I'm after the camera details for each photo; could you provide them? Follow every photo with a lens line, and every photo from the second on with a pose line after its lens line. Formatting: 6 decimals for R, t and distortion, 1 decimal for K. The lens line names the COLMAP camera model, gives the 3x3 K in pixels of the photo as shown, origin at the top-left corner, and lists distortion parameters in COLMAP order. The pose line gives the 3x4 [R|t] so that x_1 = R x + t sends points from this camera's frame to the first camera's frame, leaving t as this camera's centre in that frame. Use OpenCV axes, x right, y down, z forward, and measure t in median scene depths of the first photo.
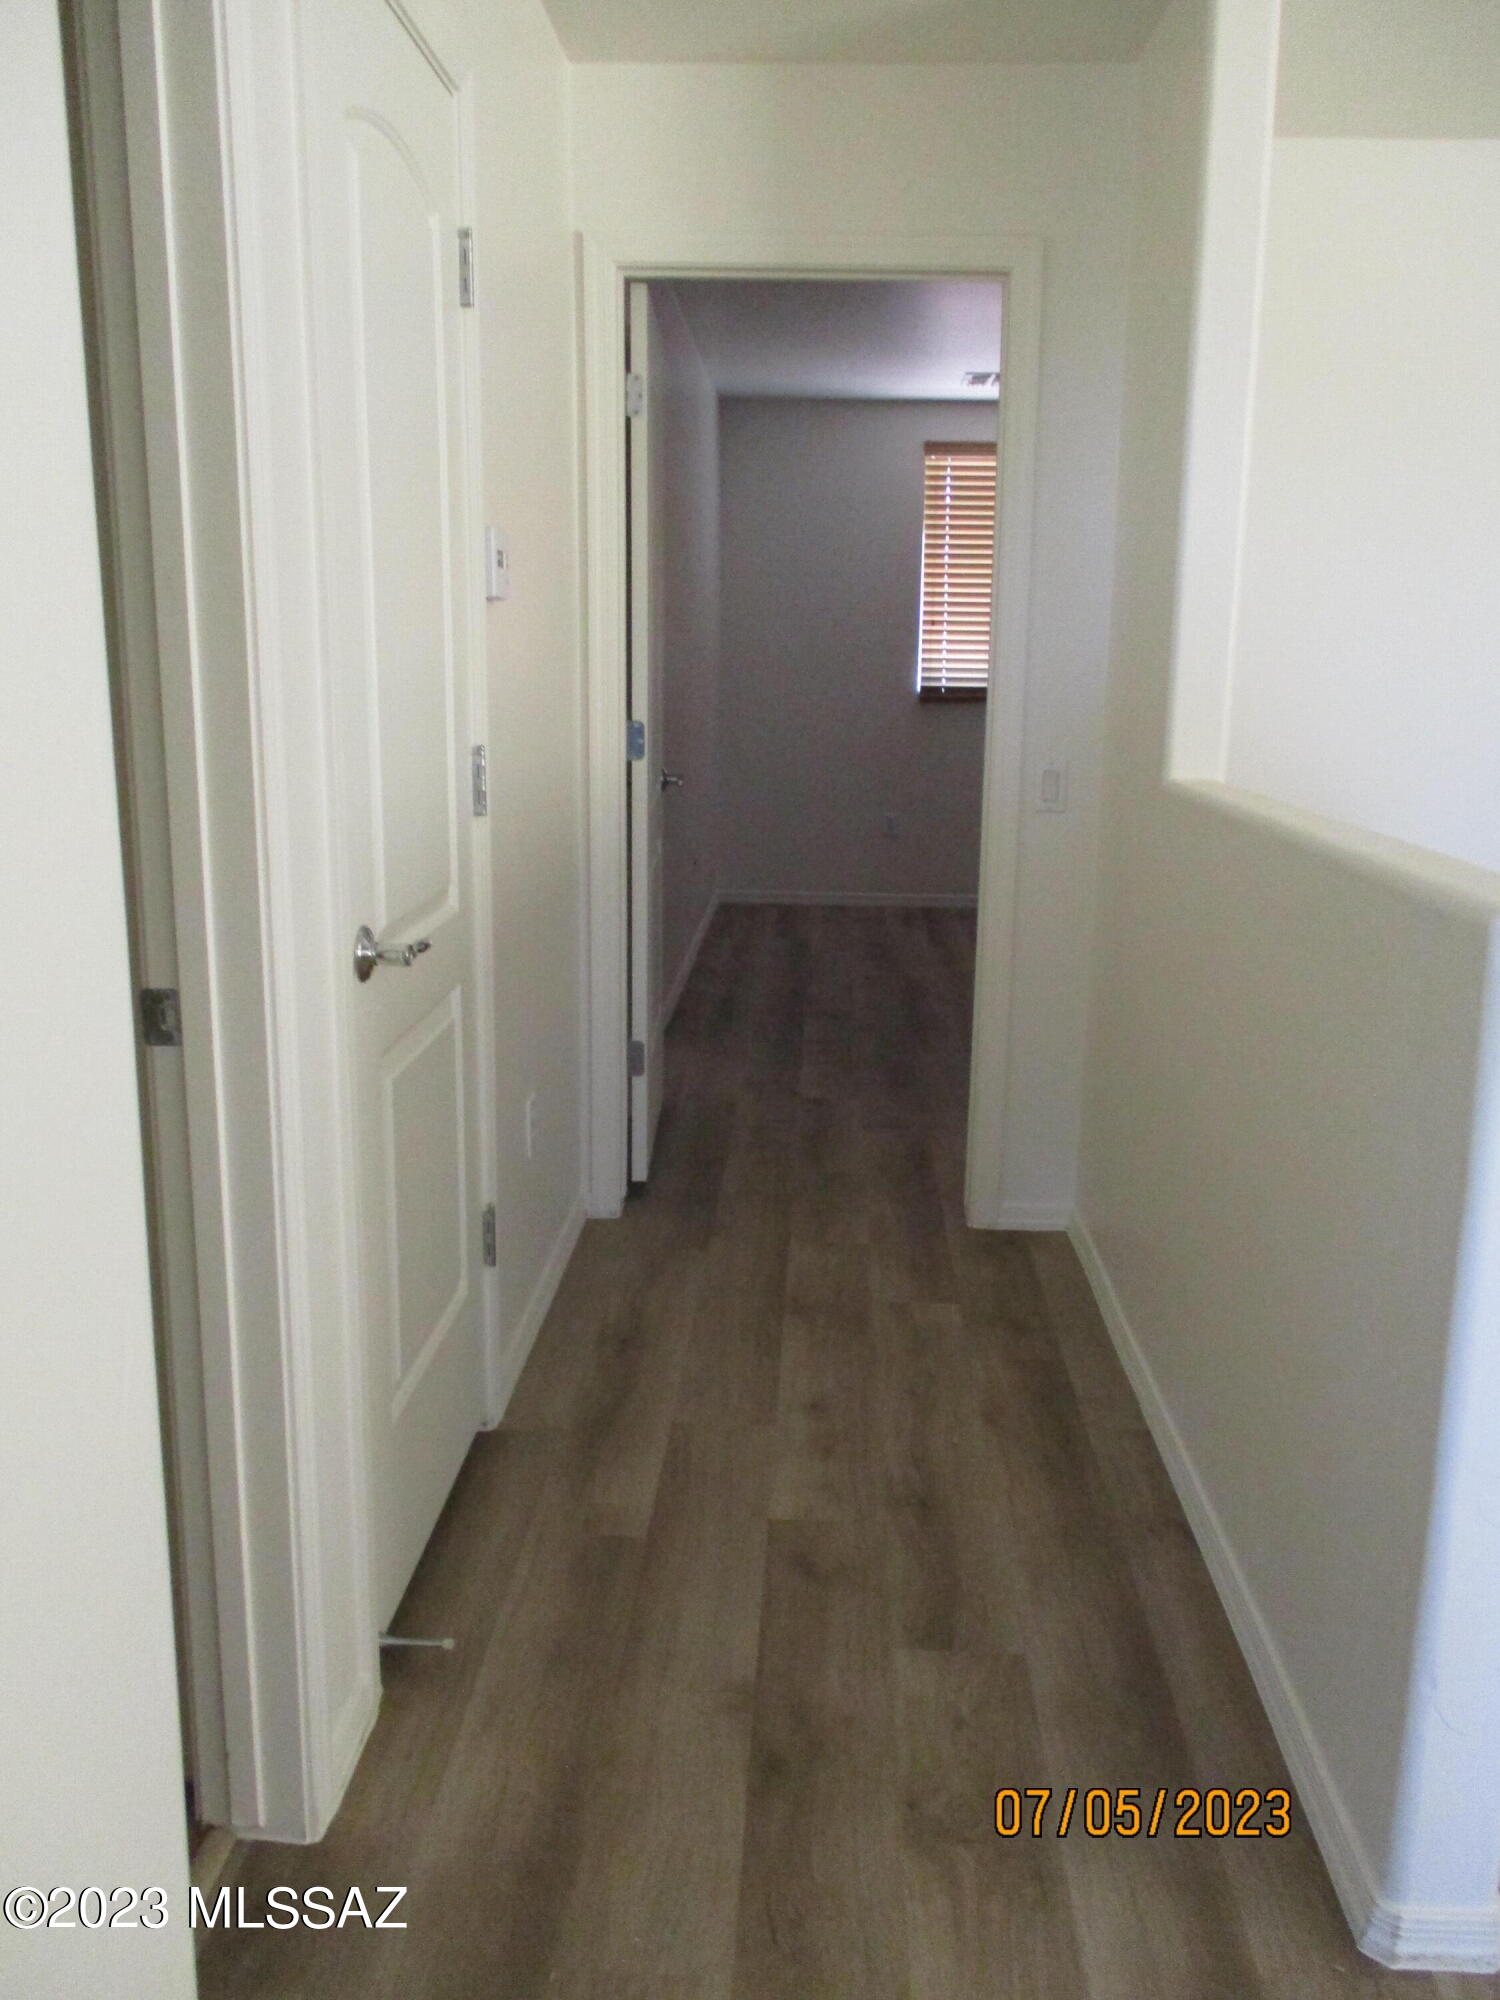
lens RADIAL K [[1678.8, 0, 750.0], [0, 1678.8, 1000.0], [0, 0, 1]] dist [-0.023384, 0.006112]
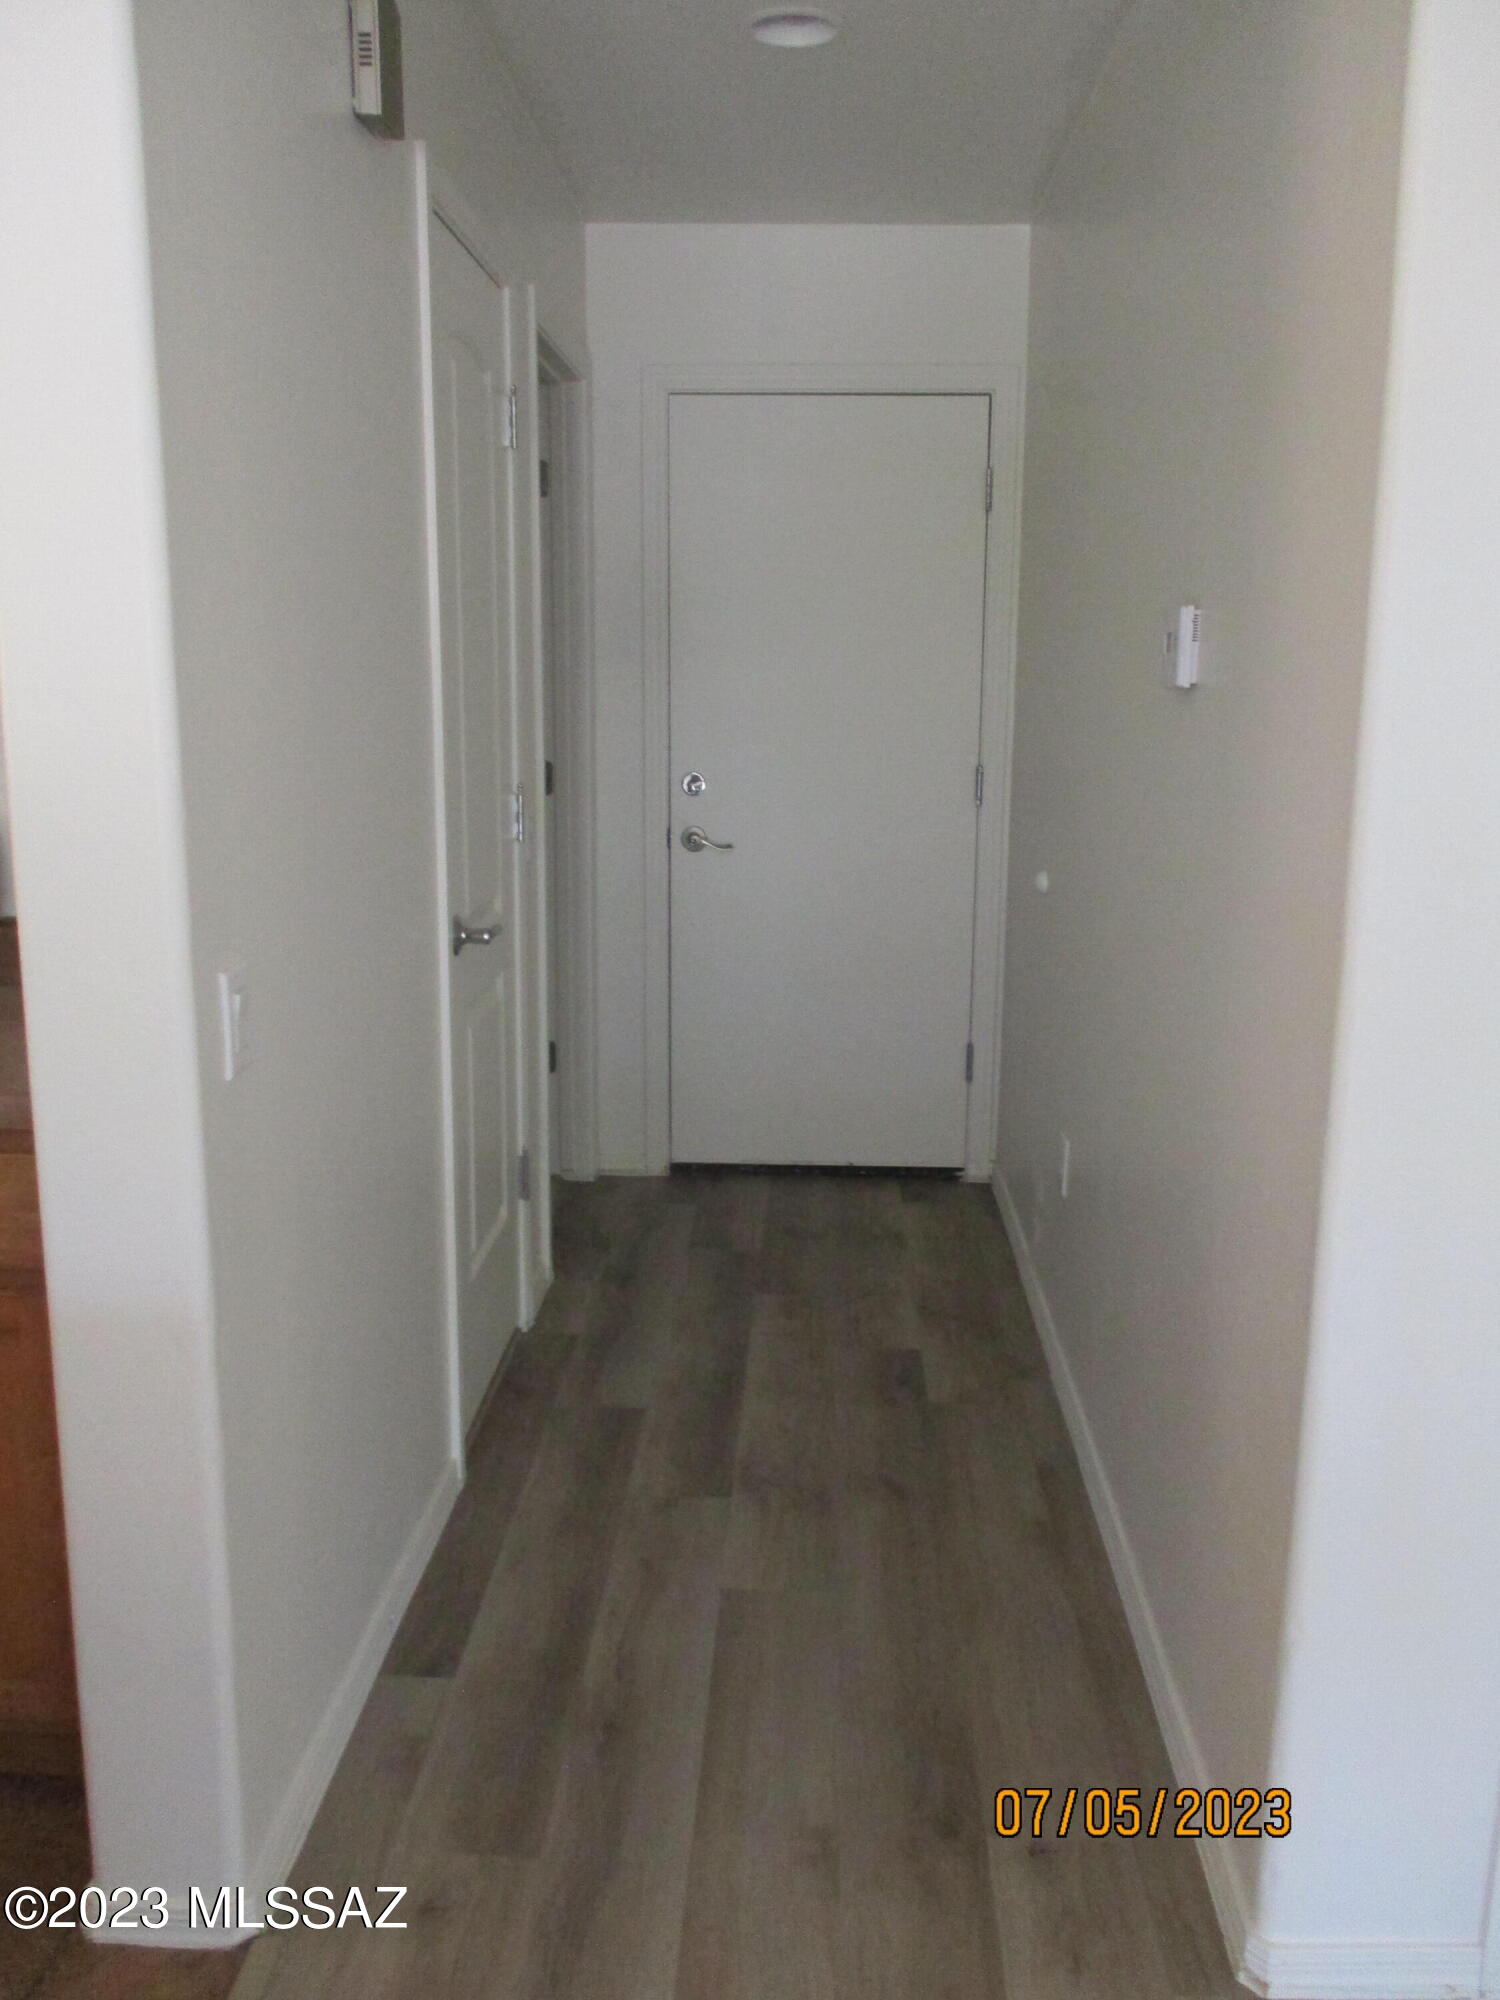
lens RADIAL K [[1678.8, 0, 750.0], [0, 1678.8, 1000.0], [0, 0, 1]] dist [-0.023384, 0.006112]
pose [[0.999657, -0.003431, 0.025945, -0.016498], [0.004555, 0.999049, -0.043373, 0.065675], [-0.025771, 0.043476, 0.998722, -0.291862]]
